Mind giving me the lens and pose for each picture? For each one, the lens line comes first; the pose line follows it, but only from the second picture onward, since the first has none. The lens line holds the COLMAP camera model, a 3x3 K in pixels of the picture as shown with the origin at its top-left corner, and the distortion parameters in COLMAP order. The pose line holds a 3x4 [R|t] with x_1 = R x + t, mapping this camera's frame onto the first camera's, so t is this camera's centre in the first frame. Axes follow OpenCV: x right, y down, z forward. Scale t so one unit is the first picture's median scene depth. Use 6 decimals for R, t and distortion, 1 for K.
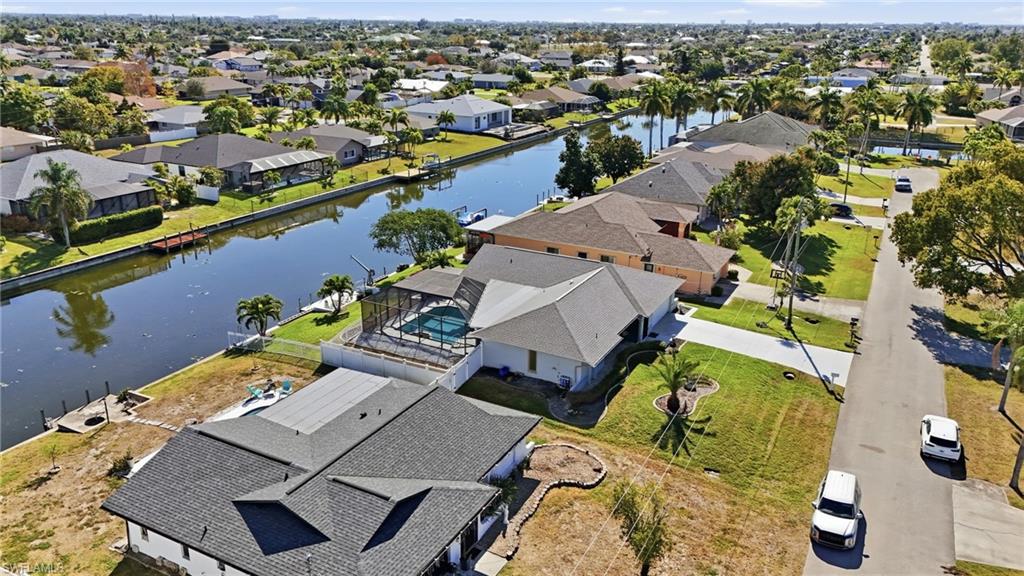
lens RADIAL K [[747.8, 0, 512.0], [0, 747.8, 288.0], [0, 0, 1]] dist [0.084978, -0.088983]
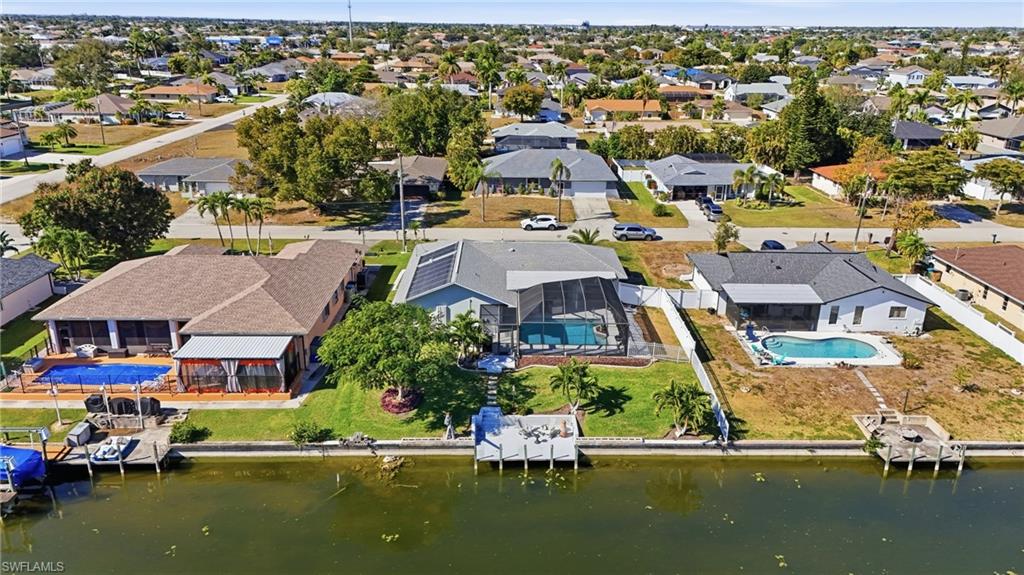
lens RADIAL K [[747.8, 0, 512.0], [0, 747.8, 287.5], [0, 0, 1]] dist [0.084978, -0.088983]
pose [[-0.482403, -0.305063, 0.821111, -0.861118], [0.276928, 0.836203, 0.473366, -0.491026], [-0.831022, 0.455741, -0.318907, 1.362702]]
